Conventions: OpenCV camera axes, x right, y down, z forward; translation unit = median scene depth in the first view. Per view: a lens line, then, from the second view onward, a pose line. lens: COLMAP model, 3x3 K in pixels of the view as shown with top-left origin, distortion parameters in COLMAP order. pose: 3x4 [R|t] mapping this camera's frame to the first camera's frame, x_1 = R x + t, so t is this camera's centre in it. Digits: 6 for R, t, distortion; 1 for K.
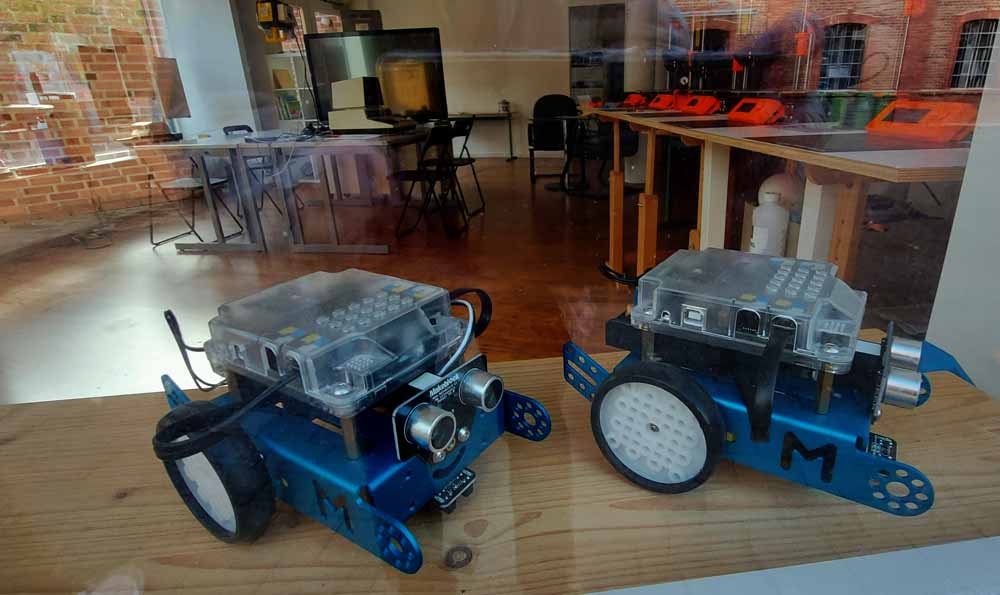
lens RADIAL K [[371.5, 0, 500.8], [0, 371.5, 297.8], [0, 0, 1]] dist [0.011898, 0.000100]
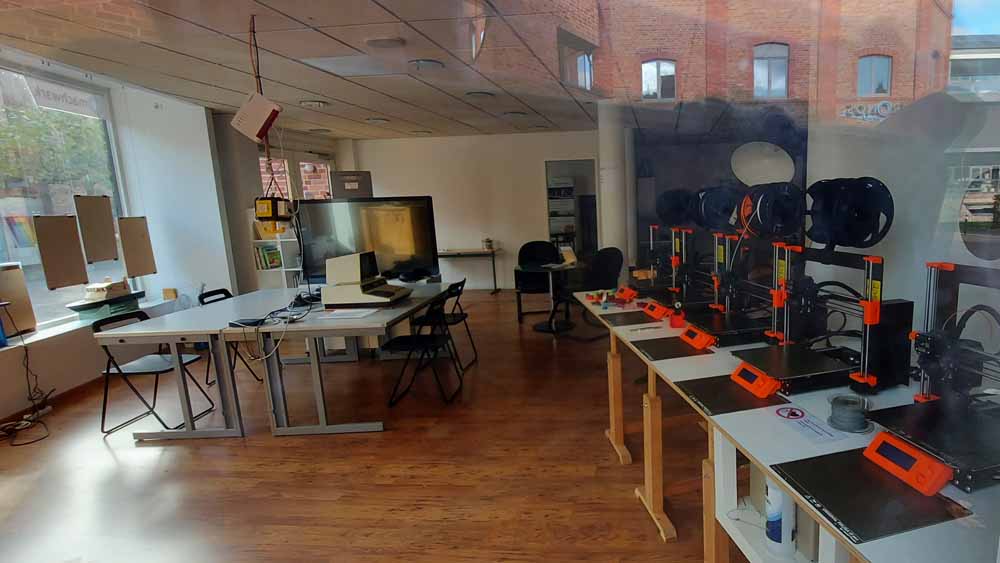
lens RADIAL K [[377.0, 0, 501.4], [0, 377.0, 281.3], [0, 0, 1]] dist [0.001129, 0.000292]
pose [[0.990444, -0.021058, 0.136296, -0.113984], [0.037498, 0.992162, -0.119198, -0.331394], [-0.132718, 0.123170, 0.983471, -0.028289]]
